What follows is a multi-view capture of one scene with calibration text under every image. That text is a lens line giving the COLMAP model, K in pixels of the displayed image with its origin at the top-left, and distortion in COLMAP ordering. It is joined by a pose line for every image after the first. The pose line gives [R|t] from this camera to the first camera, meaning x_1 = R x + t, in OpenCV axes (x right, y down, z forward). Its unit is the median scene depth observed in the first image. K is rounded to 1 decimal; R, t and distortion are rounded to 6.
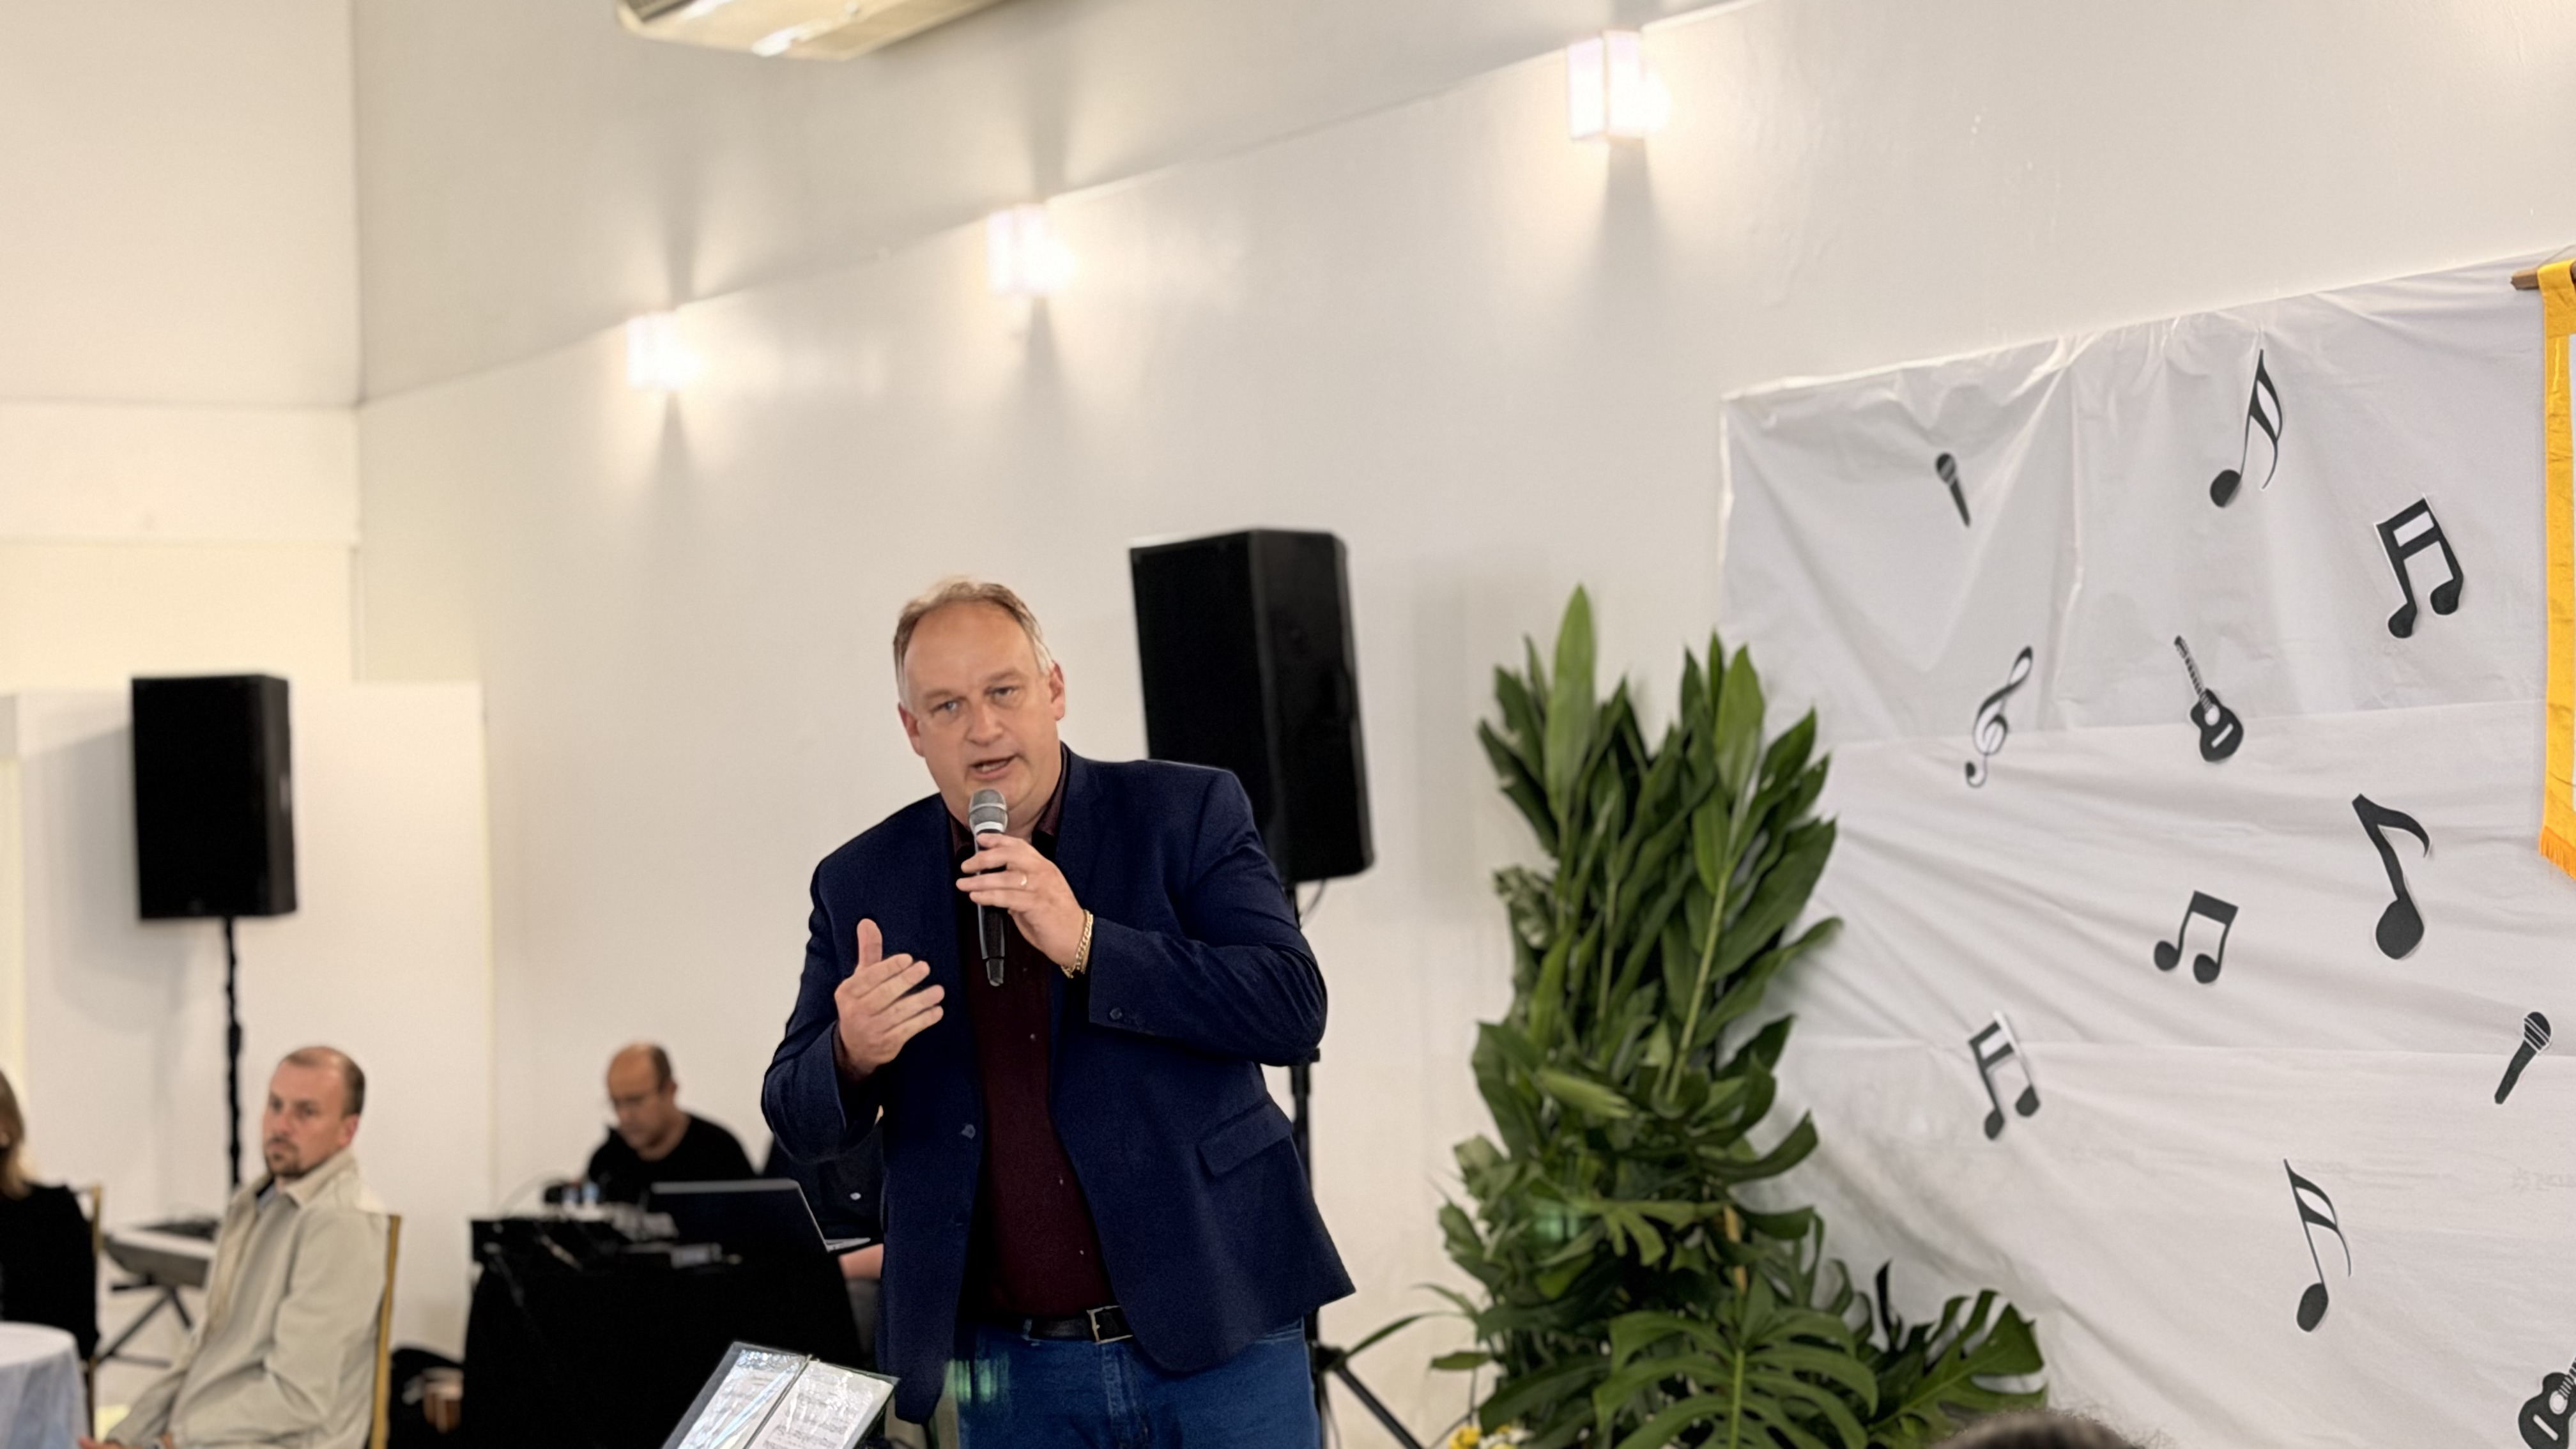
lens RADIAL K [[4607.2, 0, 1288.0], [0, 4607.2, 724.5], [0, 0, 1]] dist [0.064009, 0.243171]
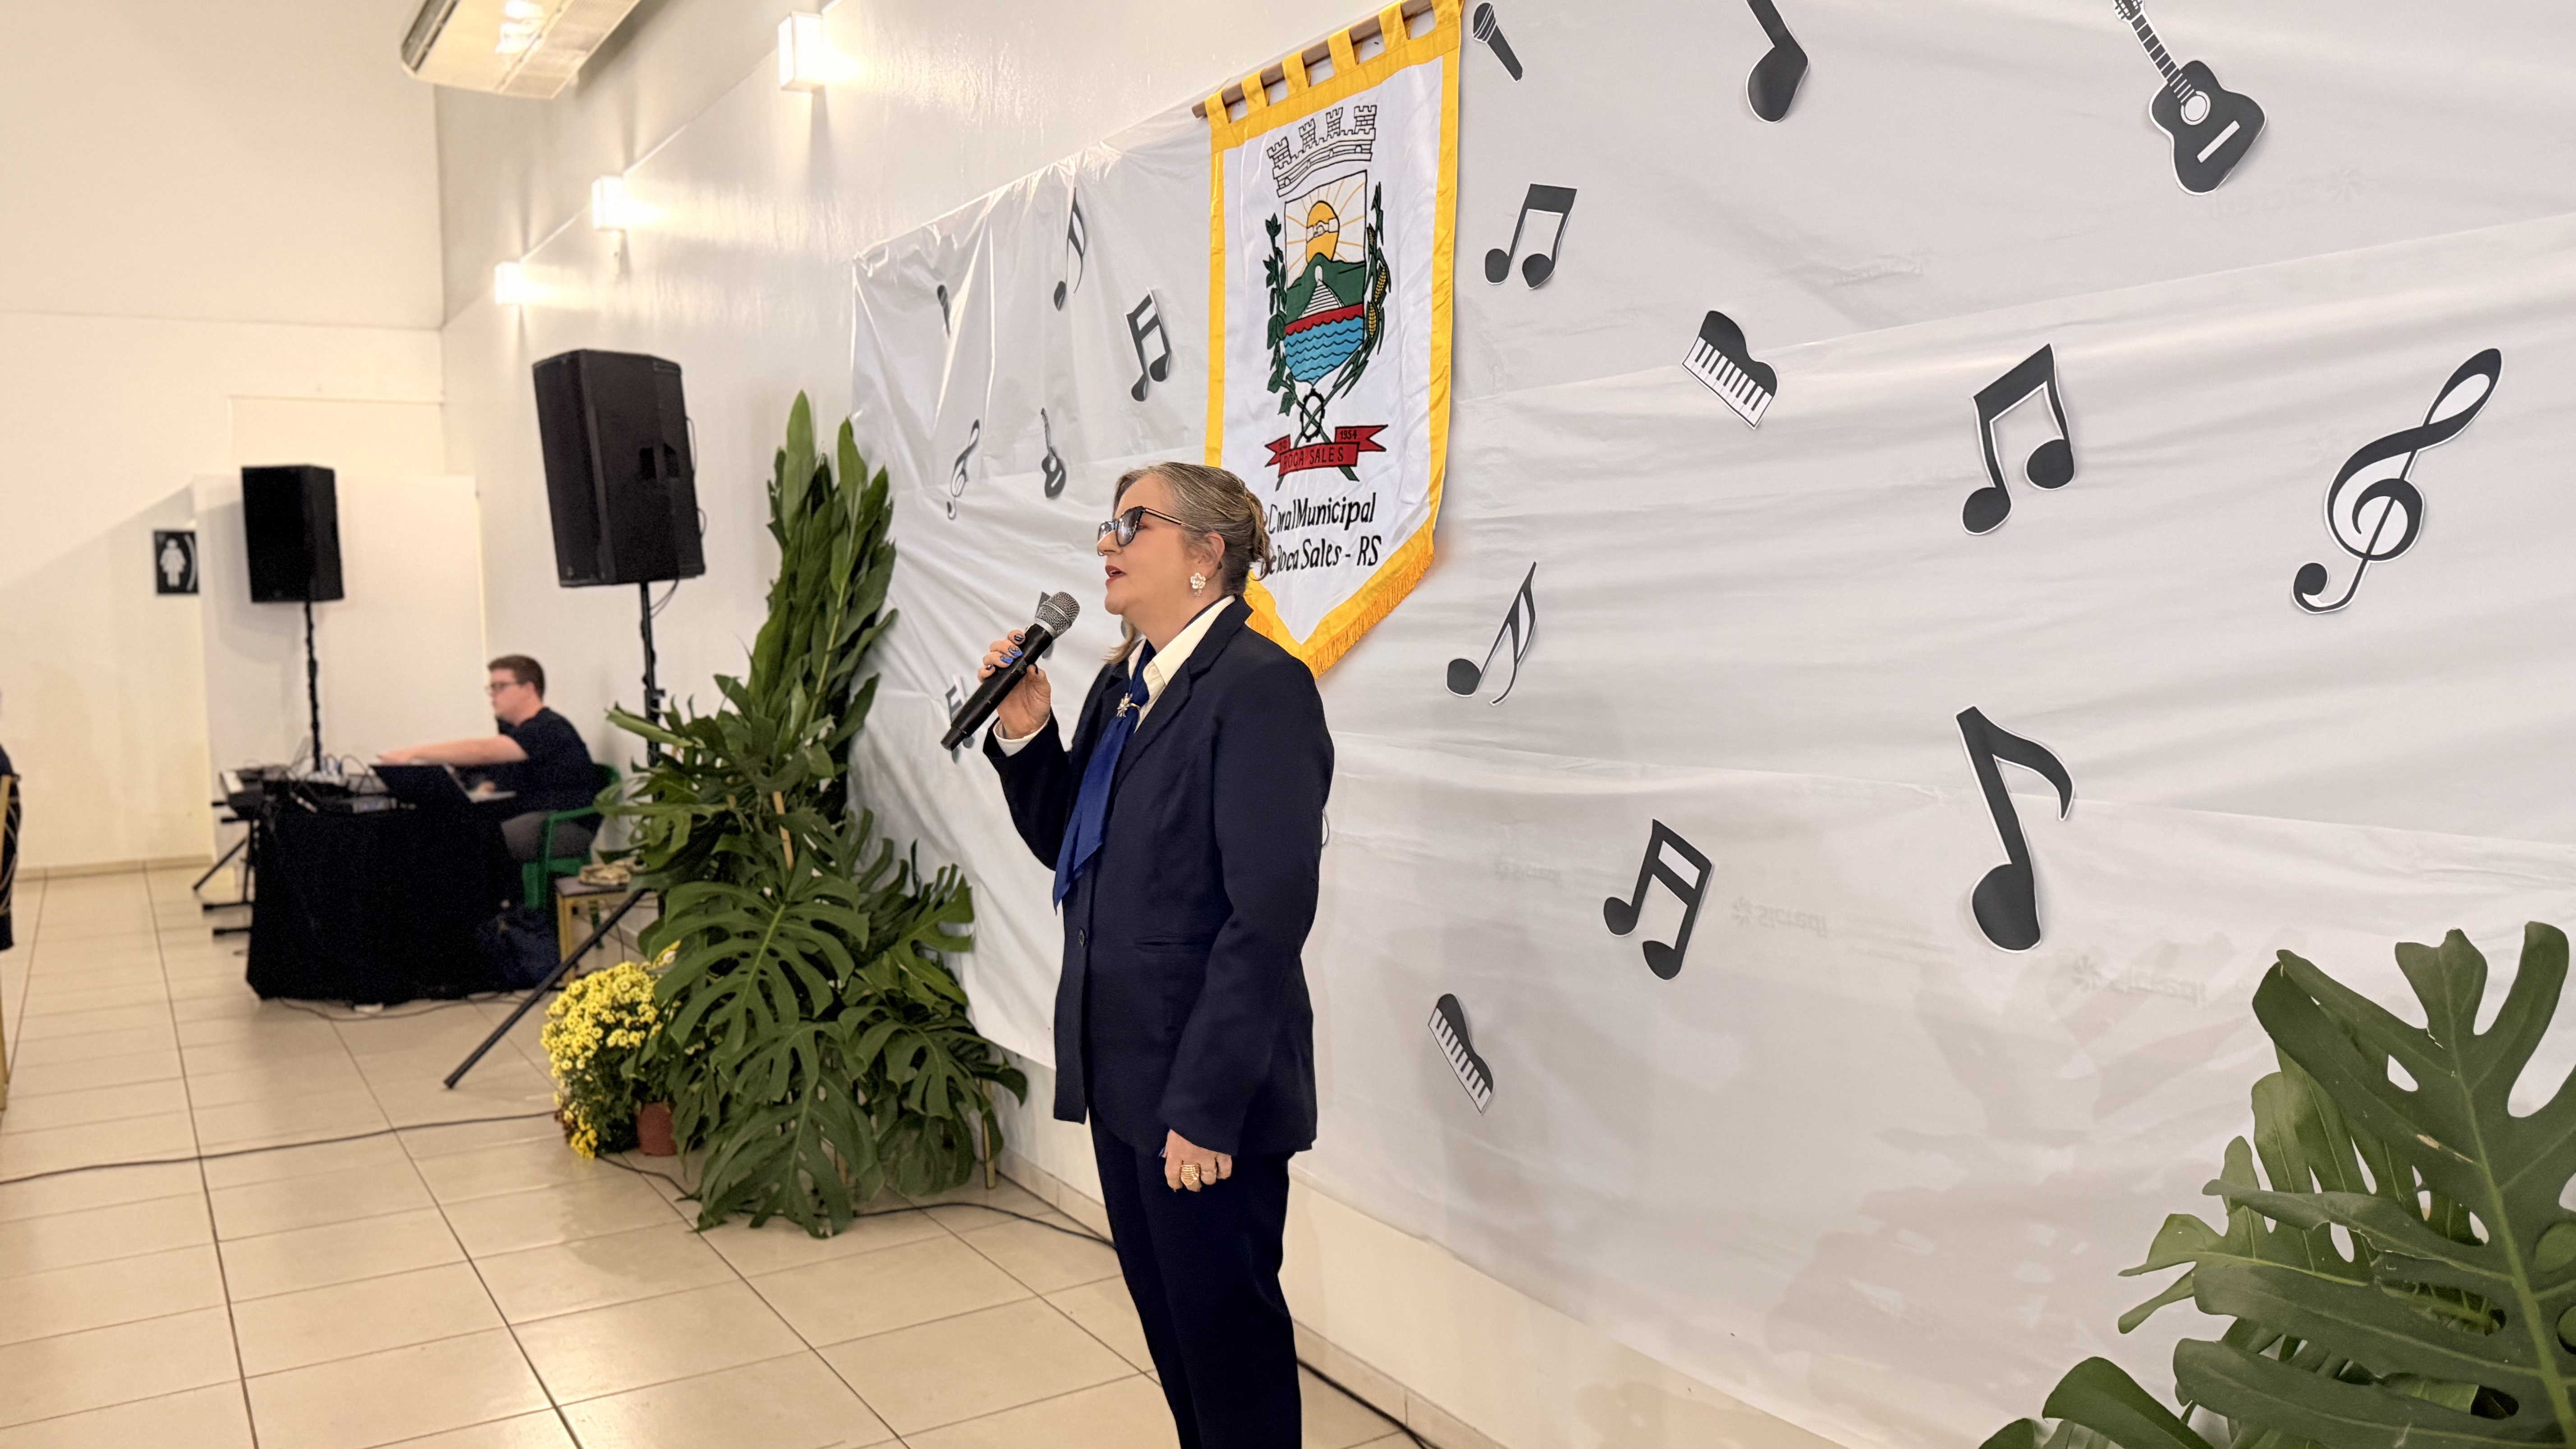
lens RADIAL K [[1897.3, 0, 1288.0], [0, 1897.3, 724.5], [0, 0, 1]] dist [0.124305, -0.279118]
pose [[0.999864, 0.004827, 0.015746, 0.250601], [-0.006436, 0.994580, 0.103778, 0.015303], [-0.015160, -0.103865, 0.994476, 0.407610]]
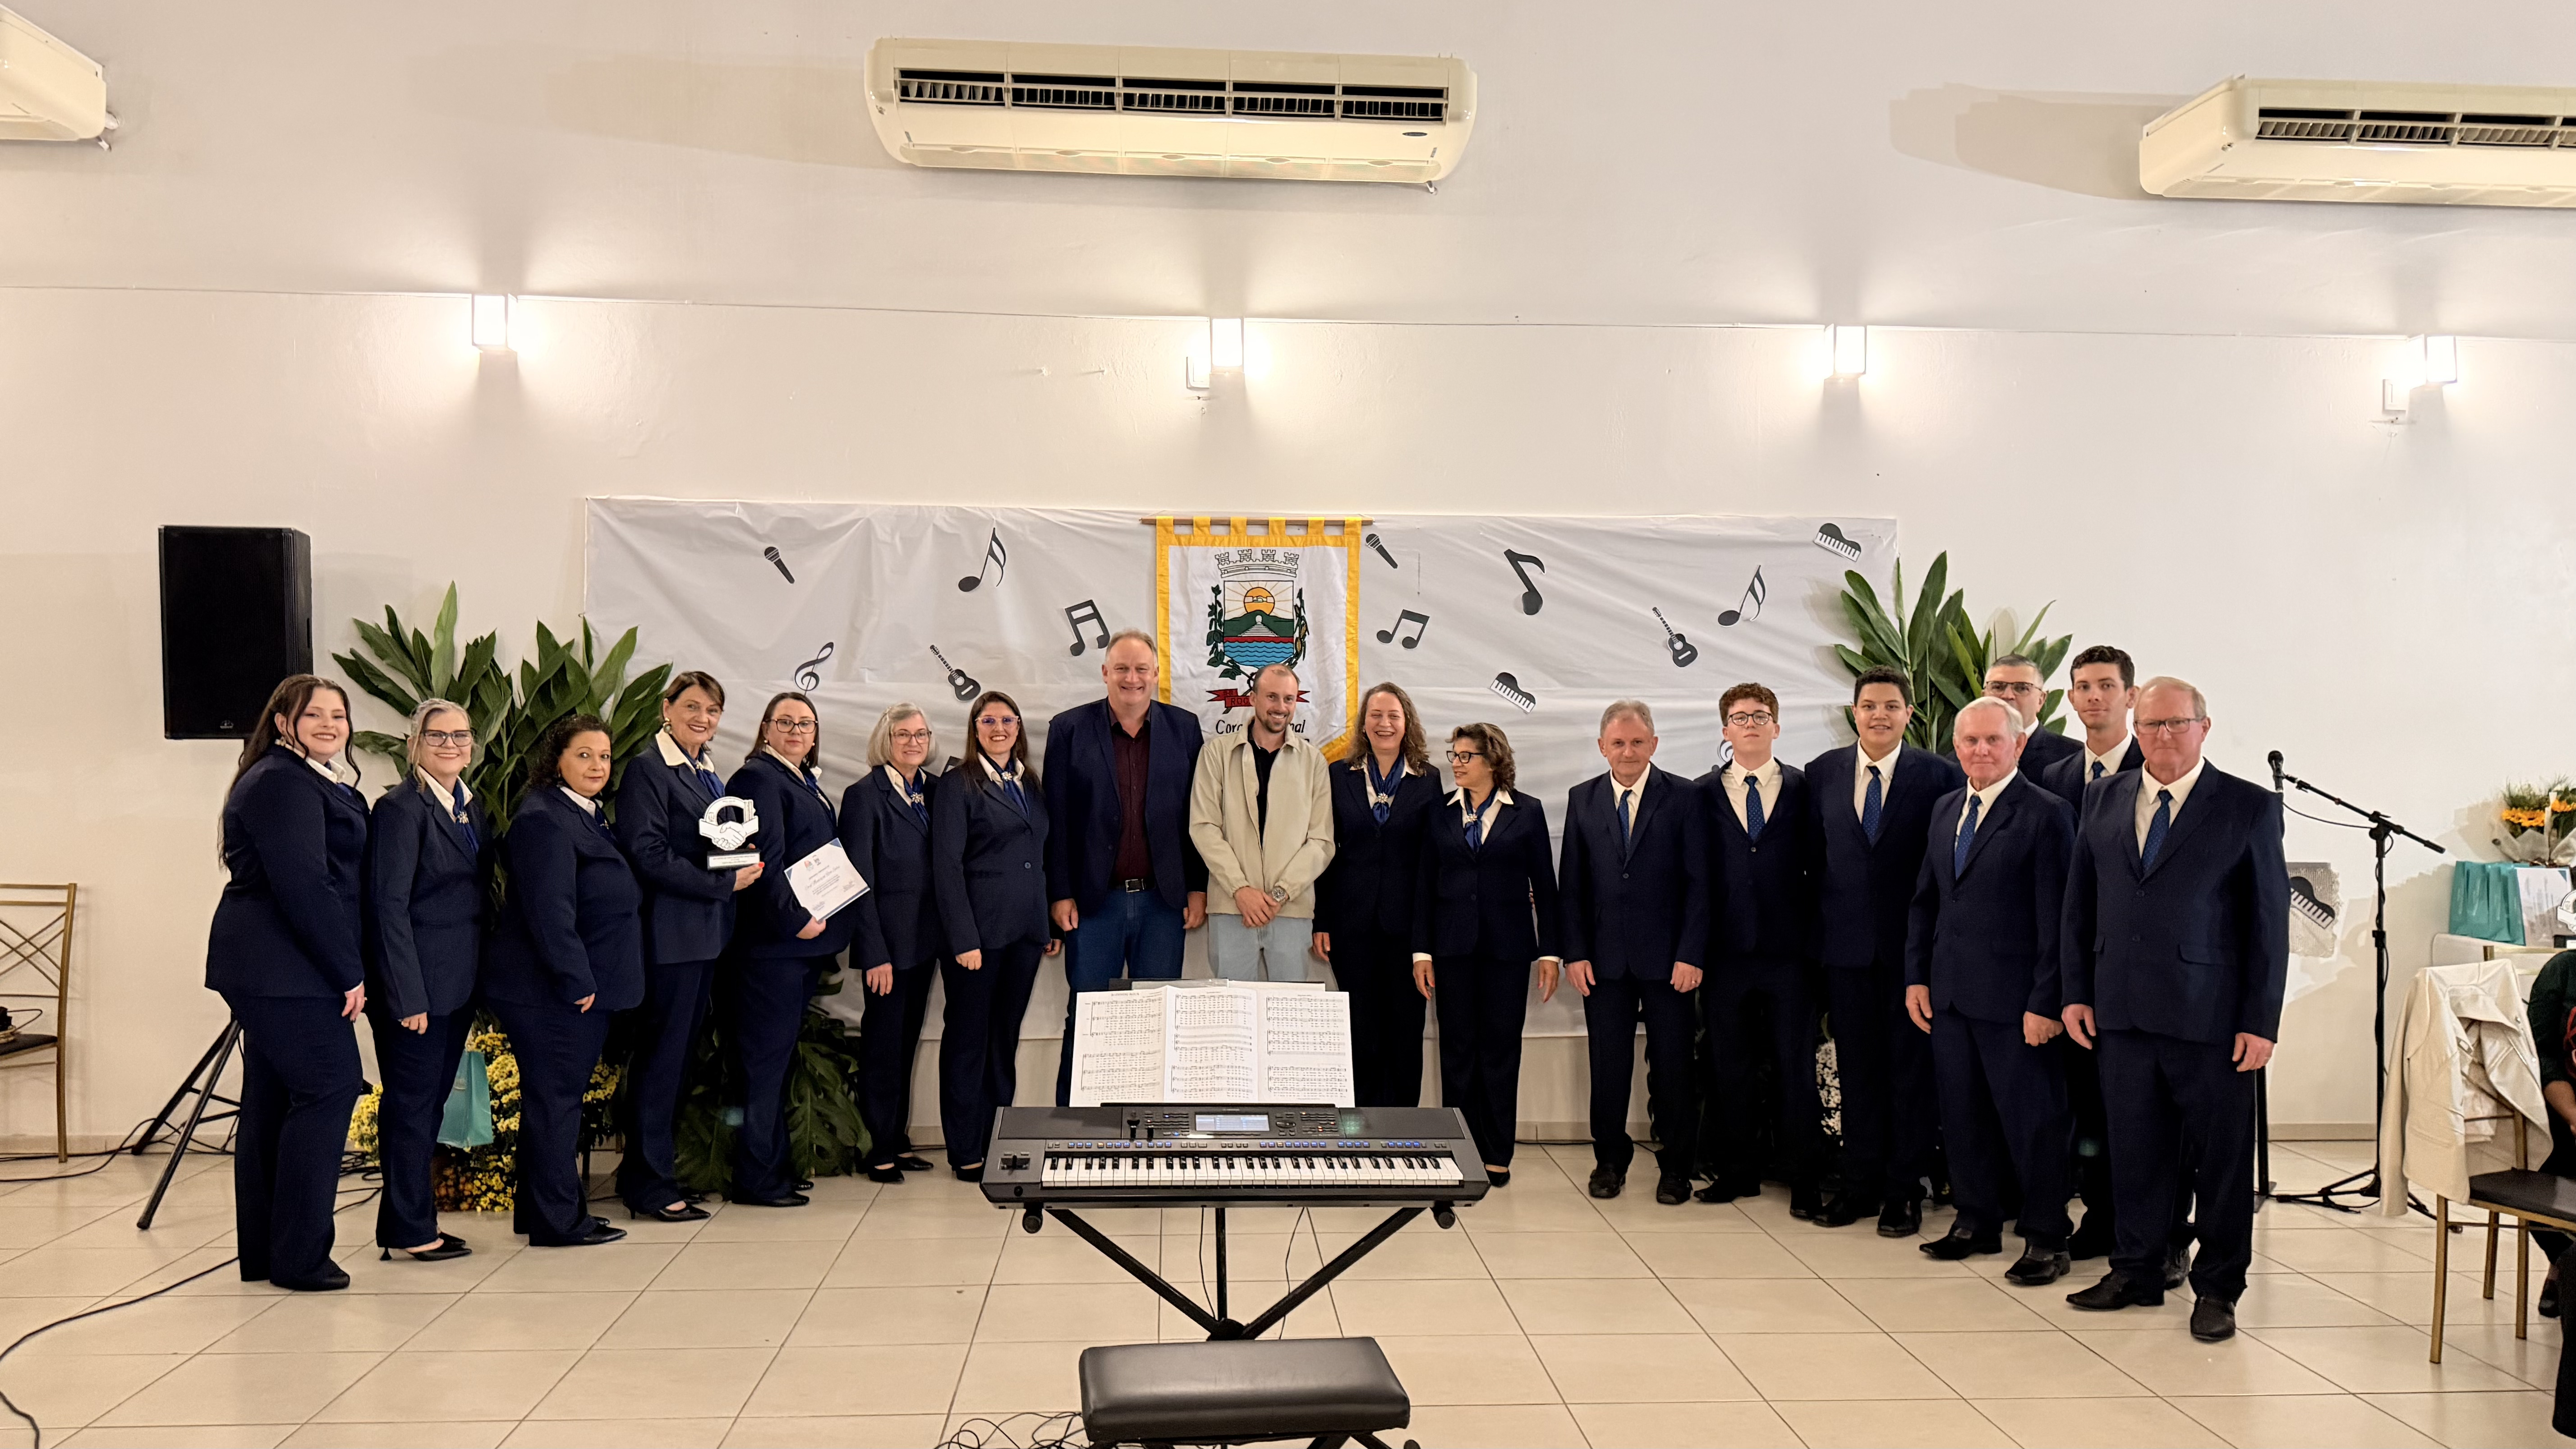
lens RADIAL K [[1844.2, 0, 1297.8], [0, 1844.2, 728.1], [0, 0, 1]] dist [0.122703, -0.192906]
pose [[0.454963, 0.036459, 0.889764, -0.526812], [-0.051526, 0.998565, -0.014570, 0.025466], [-0.889018, -0.039217, 0.456189, 0.406431]]
